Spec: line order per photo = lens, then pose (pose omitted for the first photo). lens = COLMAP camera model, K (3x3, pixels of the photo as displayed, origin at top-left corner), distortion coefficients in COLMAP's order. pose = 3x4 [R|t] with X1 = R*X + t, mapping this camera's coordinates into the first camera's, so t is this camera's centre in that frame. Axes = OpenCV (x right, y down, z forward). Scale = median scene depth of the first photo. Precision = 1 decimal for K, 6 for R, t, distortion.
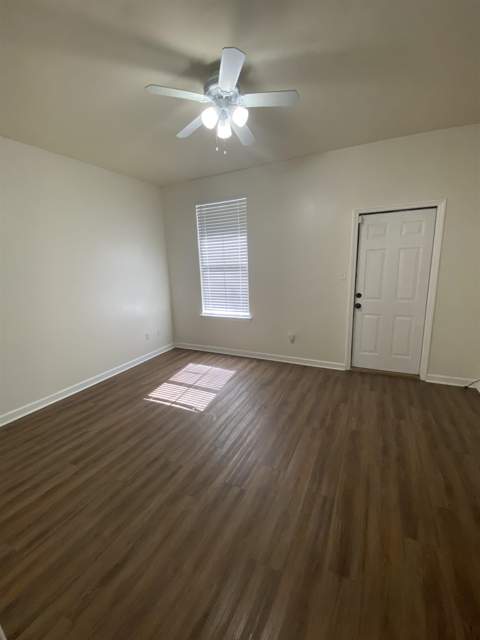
lens RADIAL K [[258.3, 0, 243.0], [0, 258.3, 320.7], [0, 0, 1]] dist [0.036450, -0.020849]
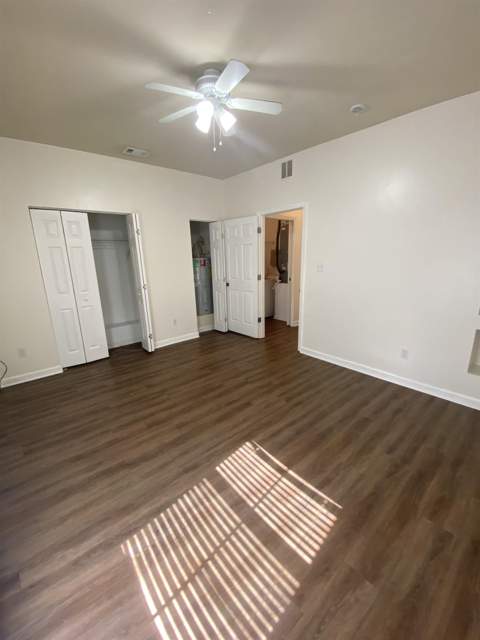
lens RADIAL K [[258.3, 0, 243.0], [0, 258.3, 320.7], [0, 0, 1]] dist [0.036450, -0.020849]
pose [[-0.922031, -0.041740, 0.384858, -0.413471], [0.135064, 0.897012, 0.420866, -0.299503], [-0.362789, 0.440032, -0.821435, 1.430931]]
